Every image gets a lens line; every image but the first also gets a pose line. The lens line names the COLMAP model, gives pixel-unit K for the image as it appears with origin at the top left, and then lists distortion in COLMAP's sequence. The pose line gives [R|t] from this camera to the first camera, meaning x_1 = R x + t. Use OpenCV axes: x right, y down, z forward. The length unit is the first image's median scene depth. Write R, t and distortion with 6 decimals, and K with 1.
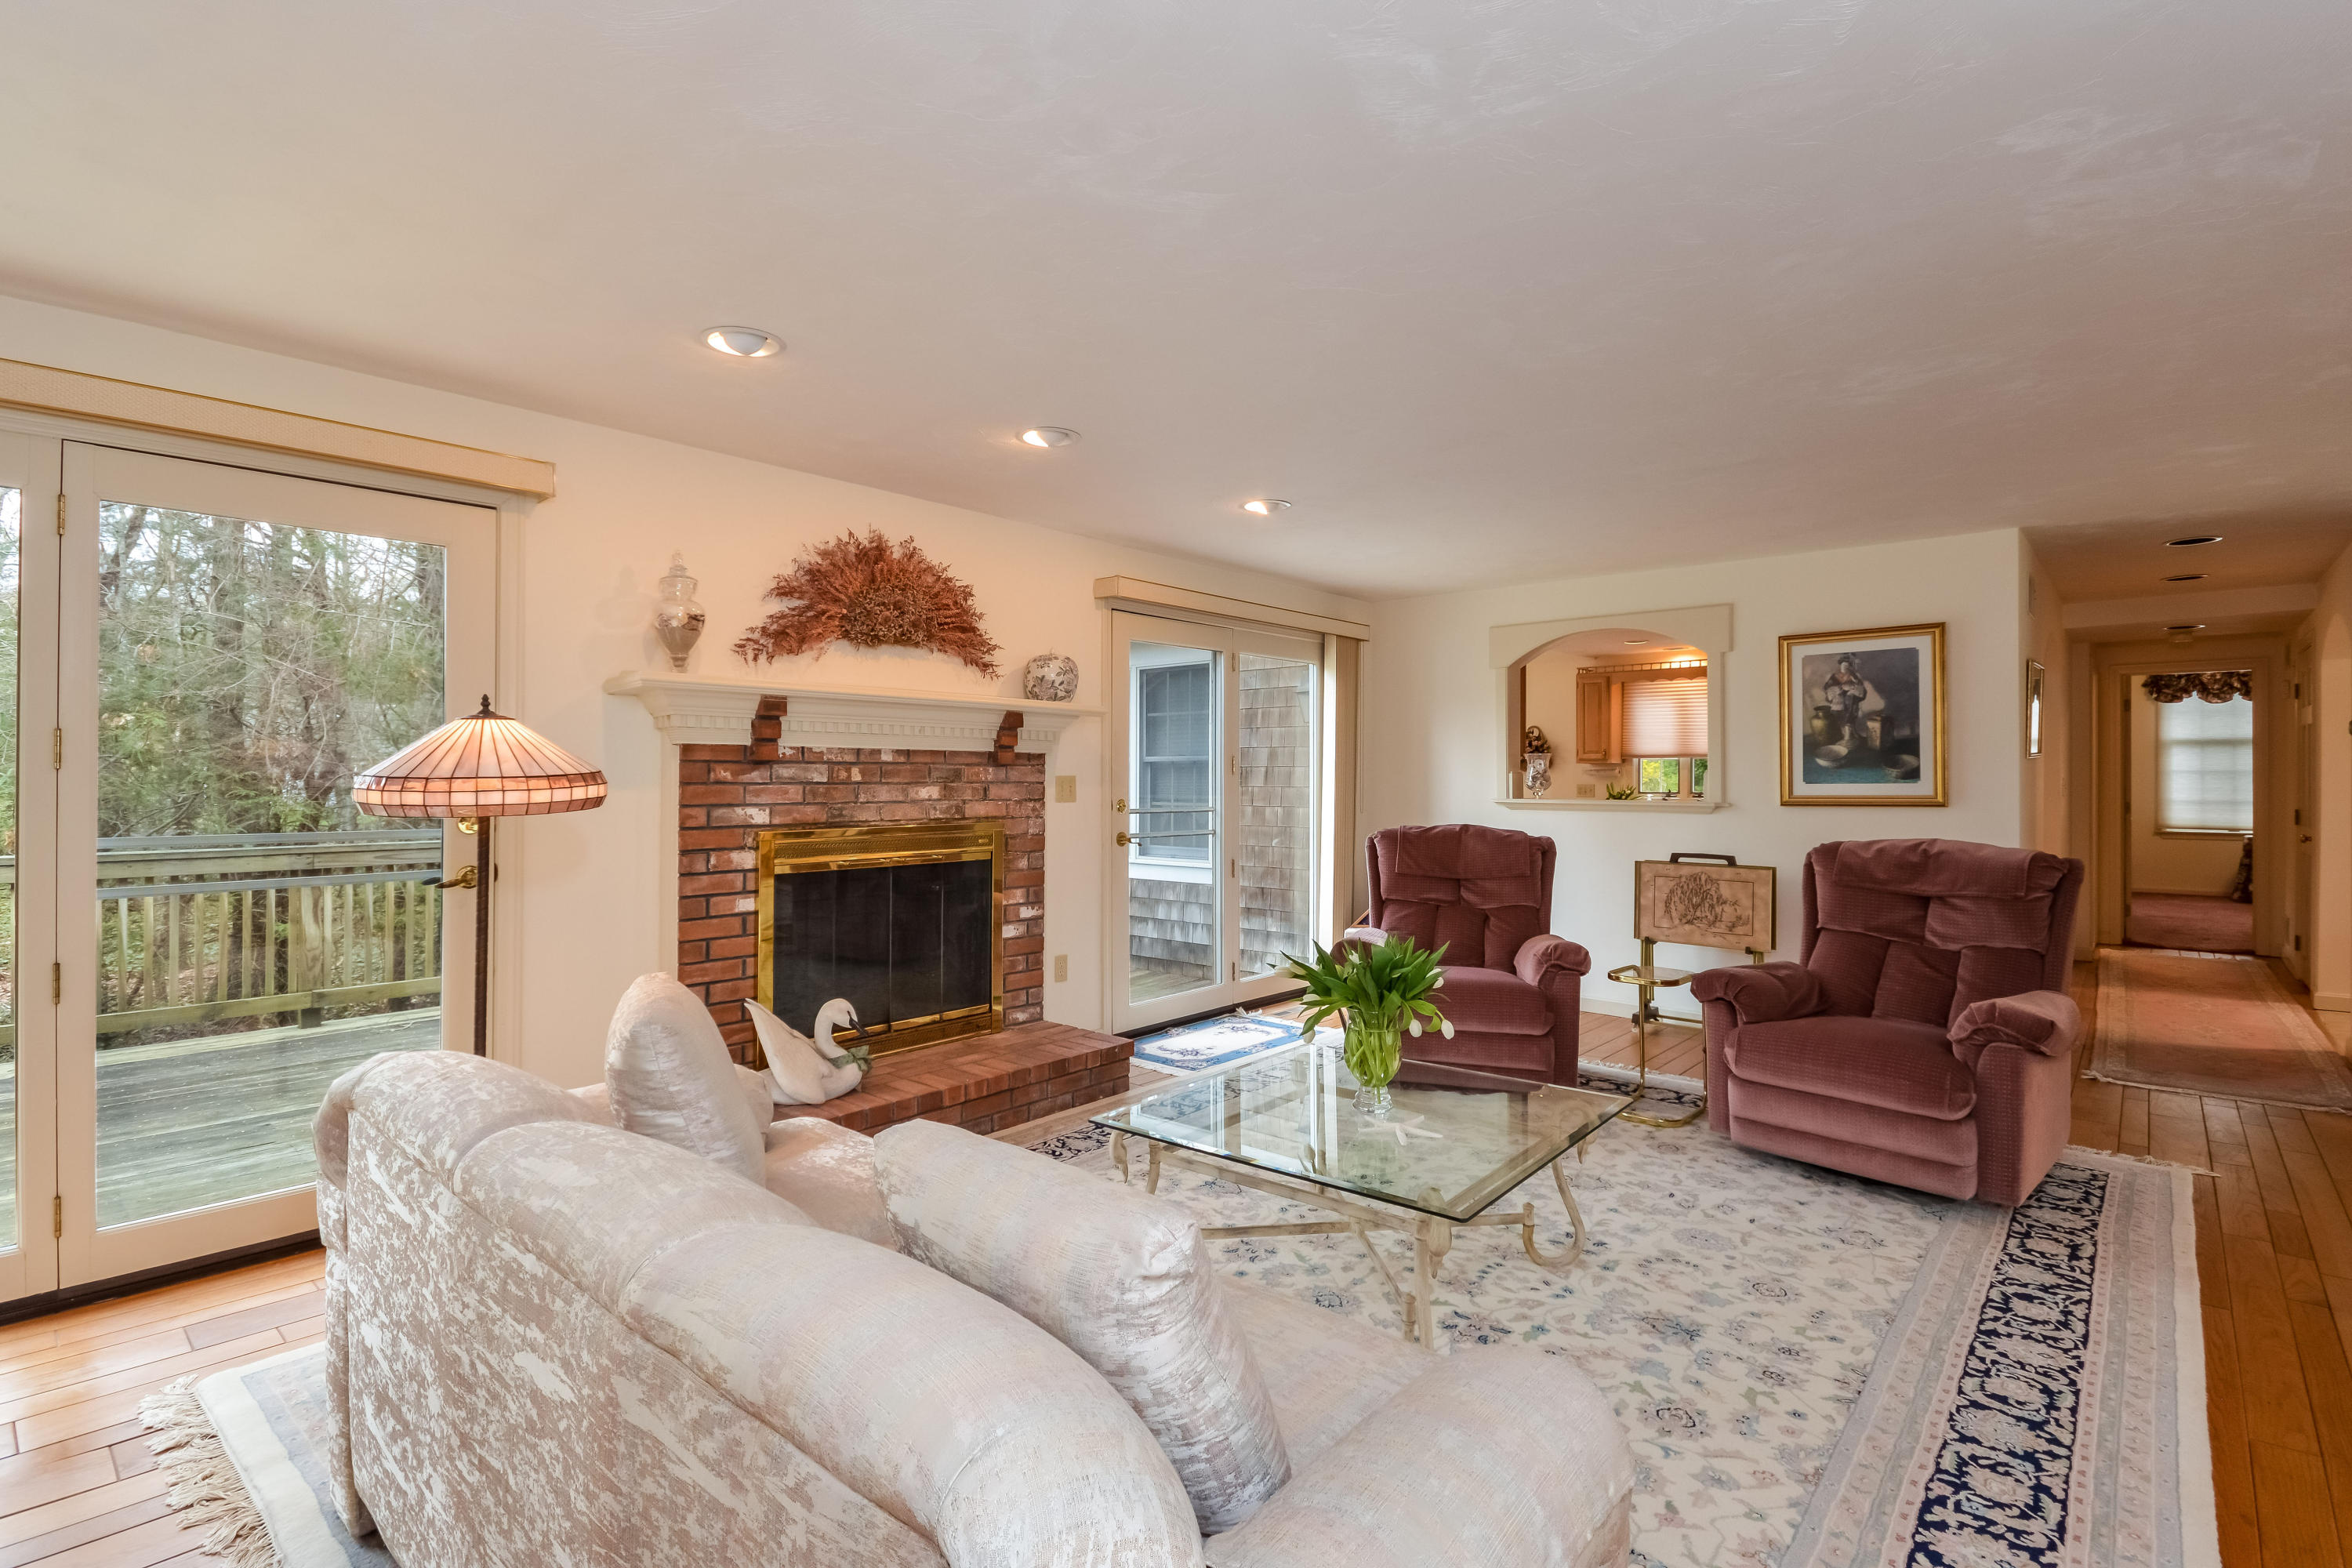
lens RADIAL K [[1137.8, 0, 1188.1], [0, 1137.8, 776.6], [0, 0, 1]] dist [0.001328, -0.004133]
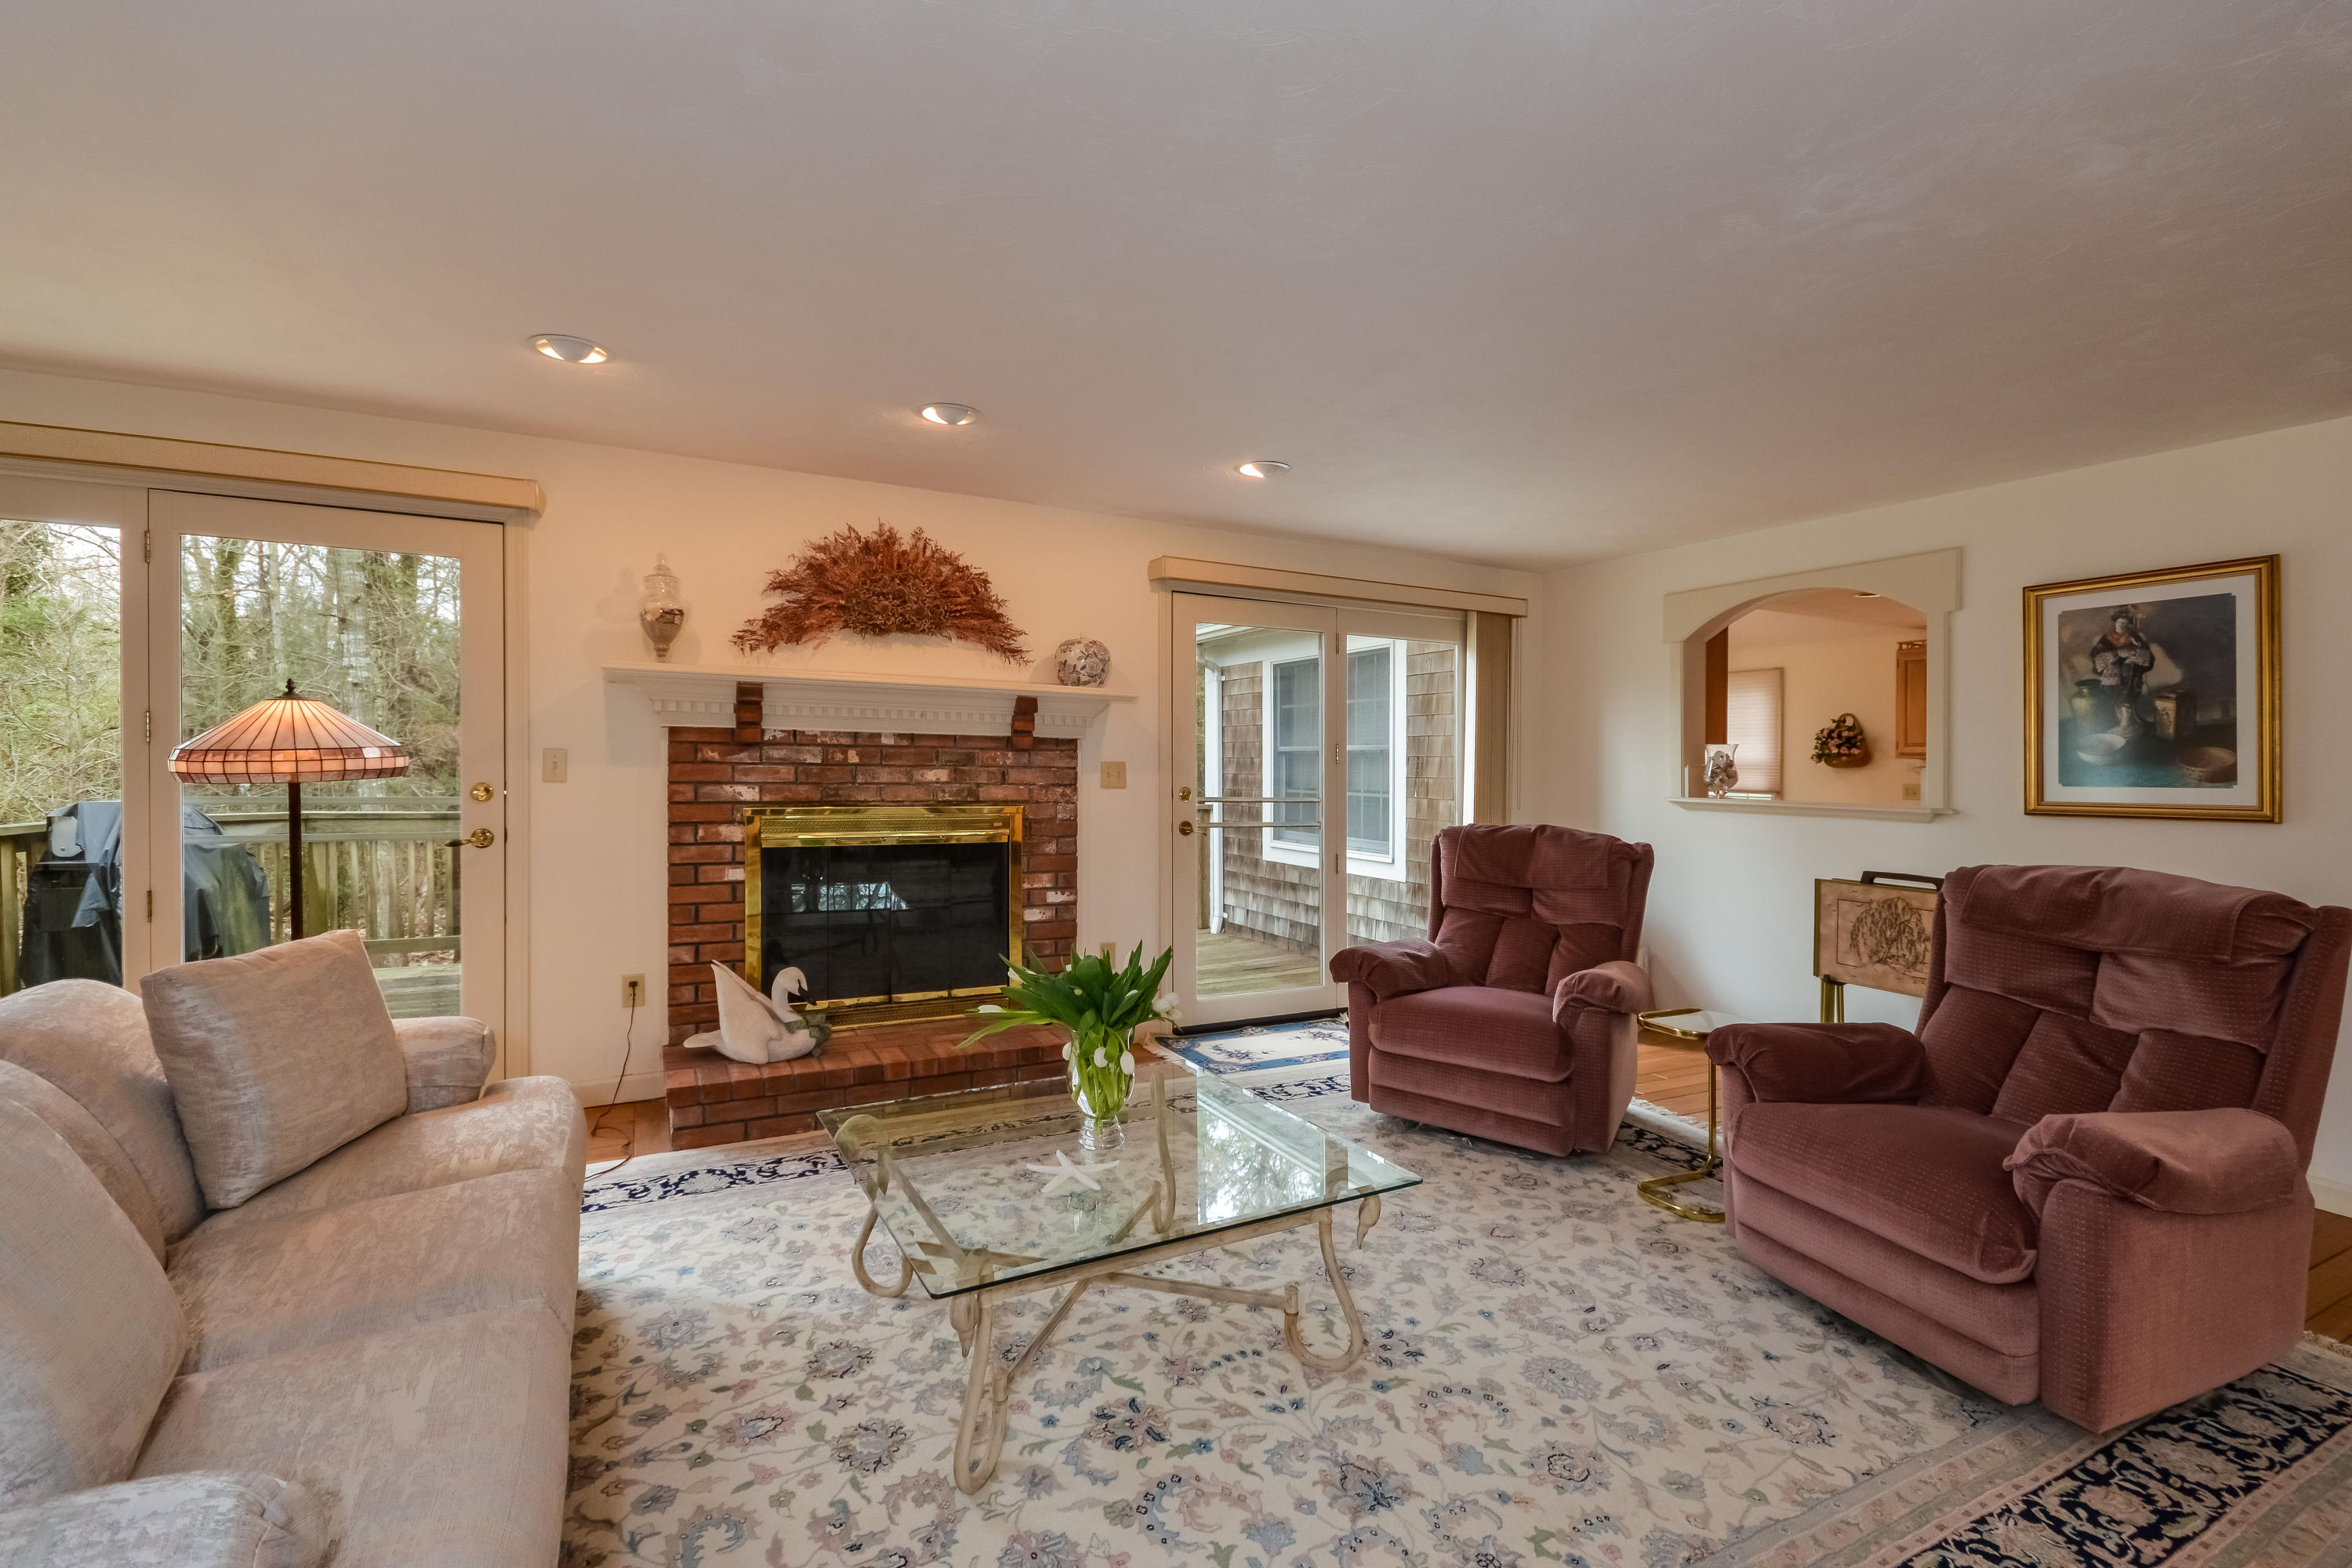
lens RADIAL K [[1084.7, 0, 1178.3], [0, 1084.7, 784.4], [0, 0, 1]] dist [0.005571, -0.007567]
pose [[0.928202, 0.020377, -0.371519, 0.393831], [-0.014695, 0.999728, 0.018119, 0.001227], [0.371788, -0.011359, 0.928248, 0.194622]]
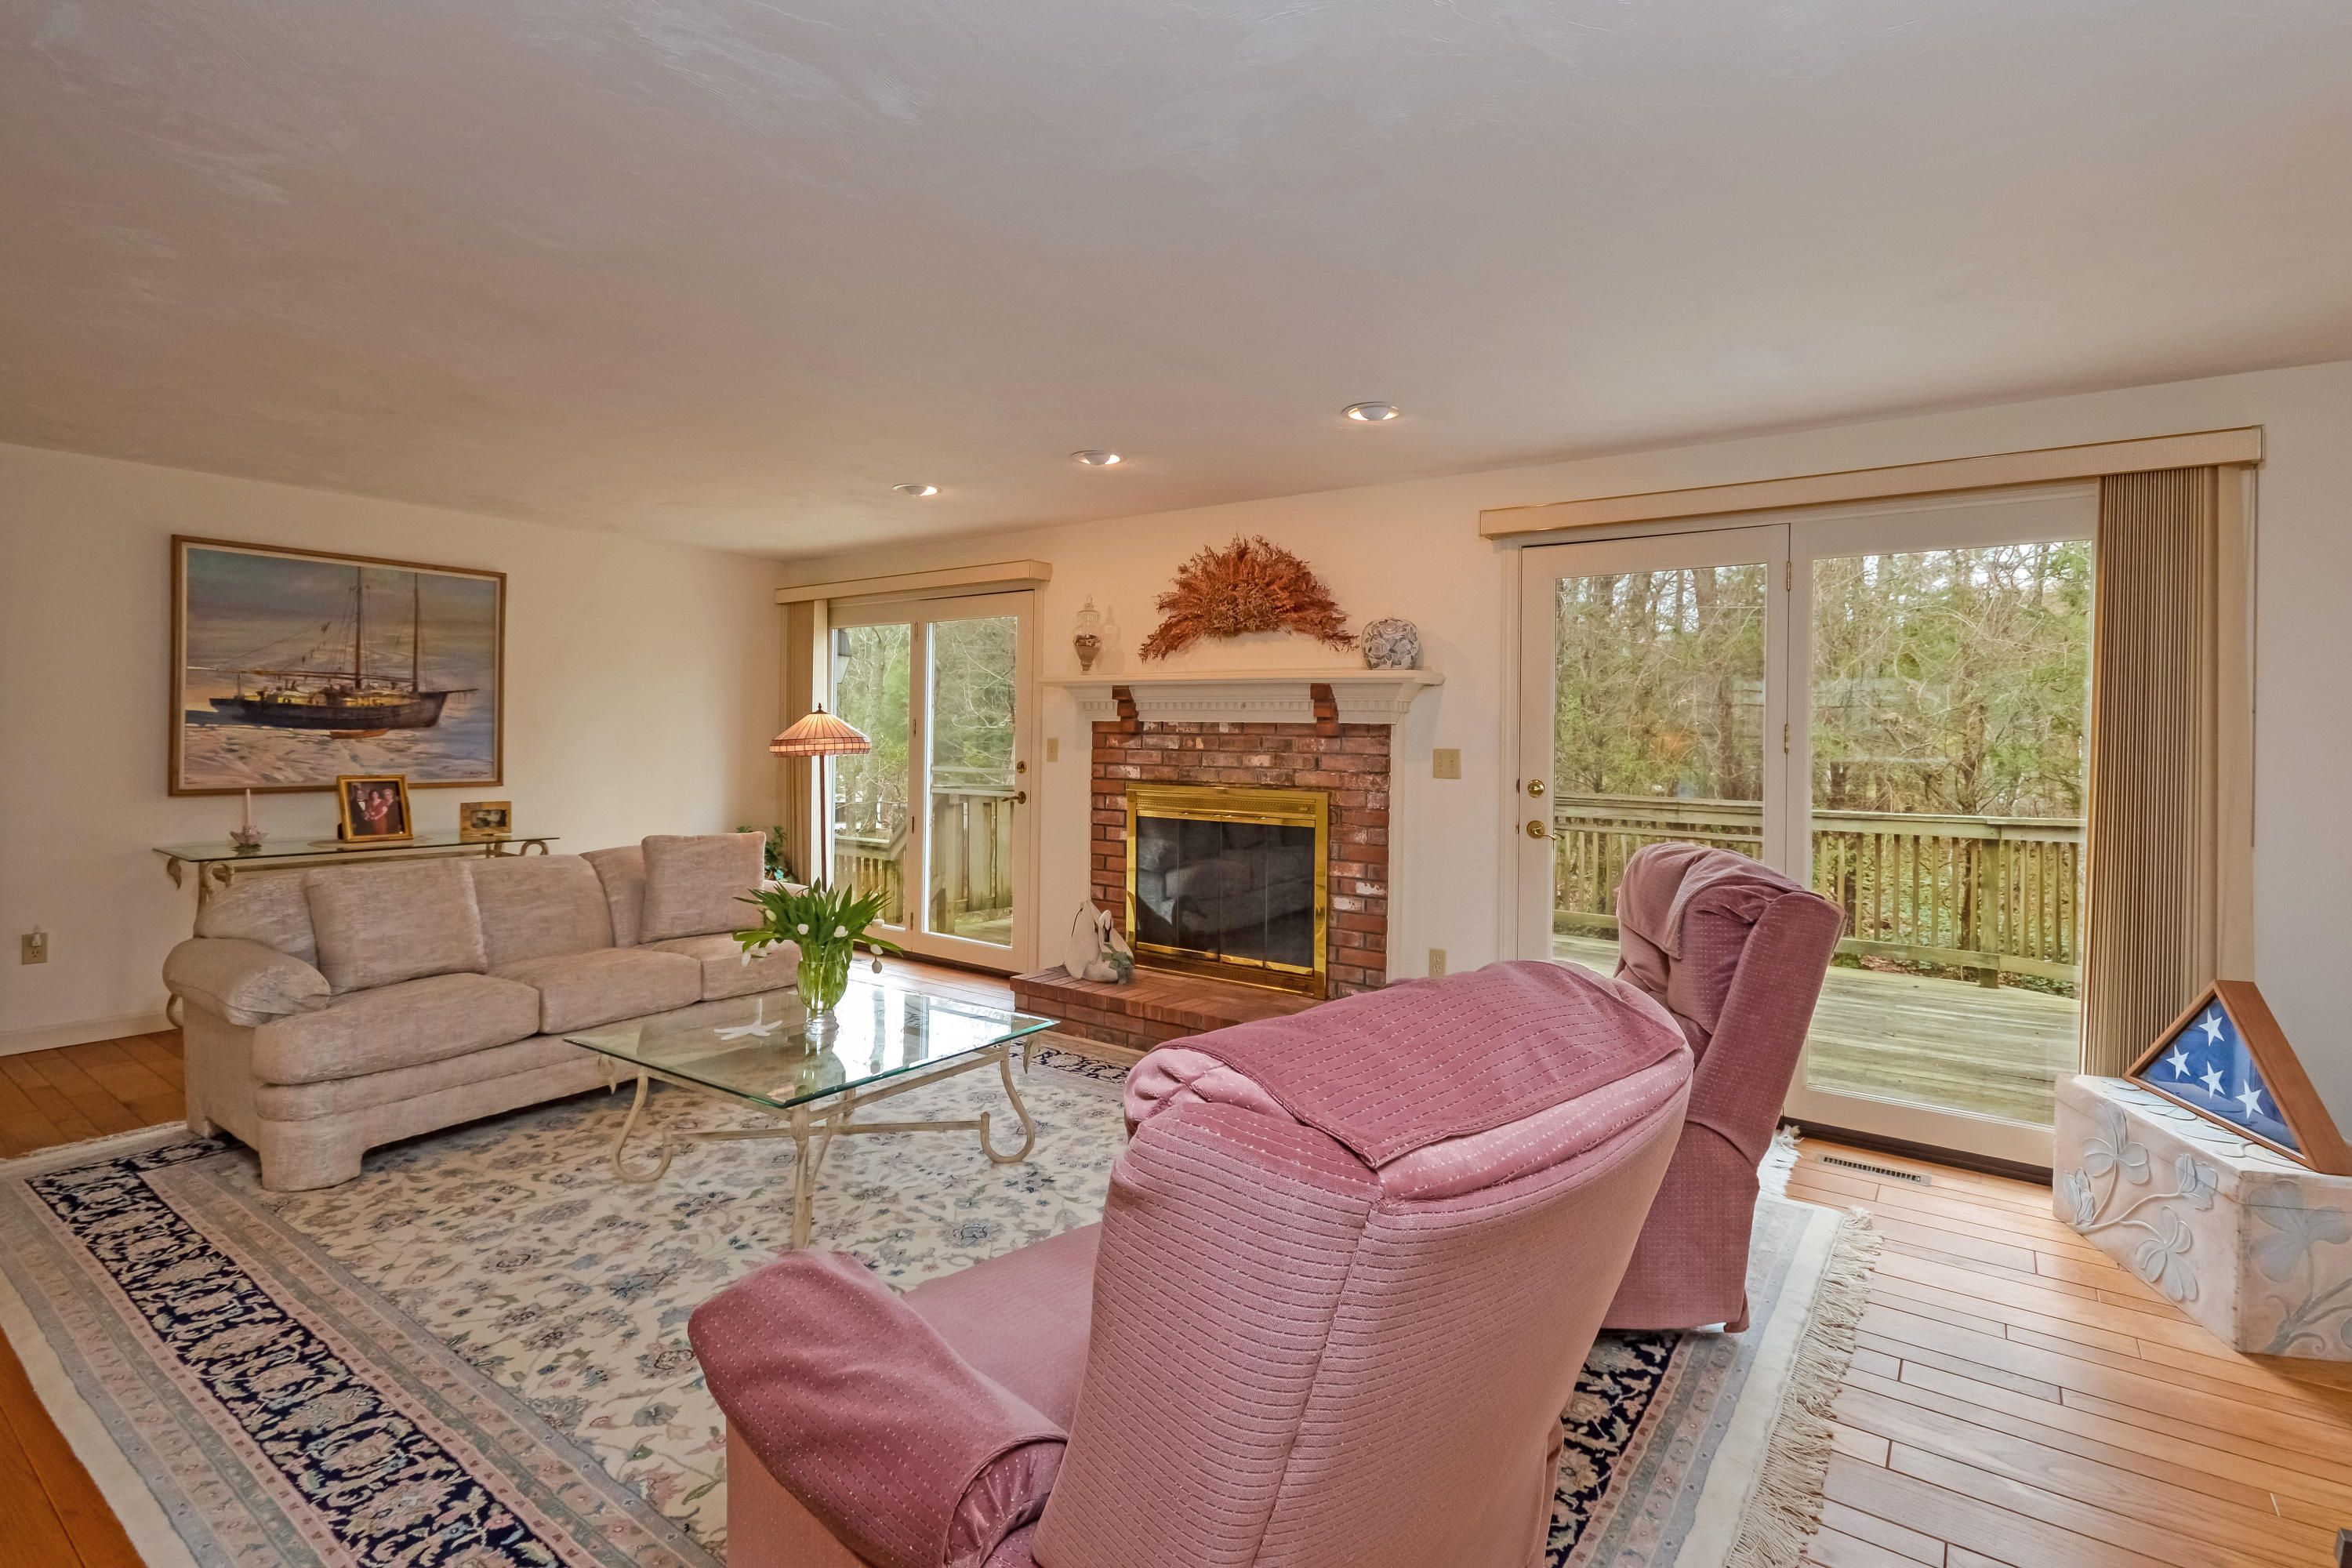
lens RADIAL K [[1137.8, 0, 1178.2], [0, 1137.8, 749.2], [0, 0, 1]] dist [0.001328, -0.004133]
pose [[0.068314, 0.012569, -0.997585, 1.018110], [-0.015221, 0.999817, 0.011555, -0.010297], [0.997548, 0.014394, 0.068493, 0.972509]]
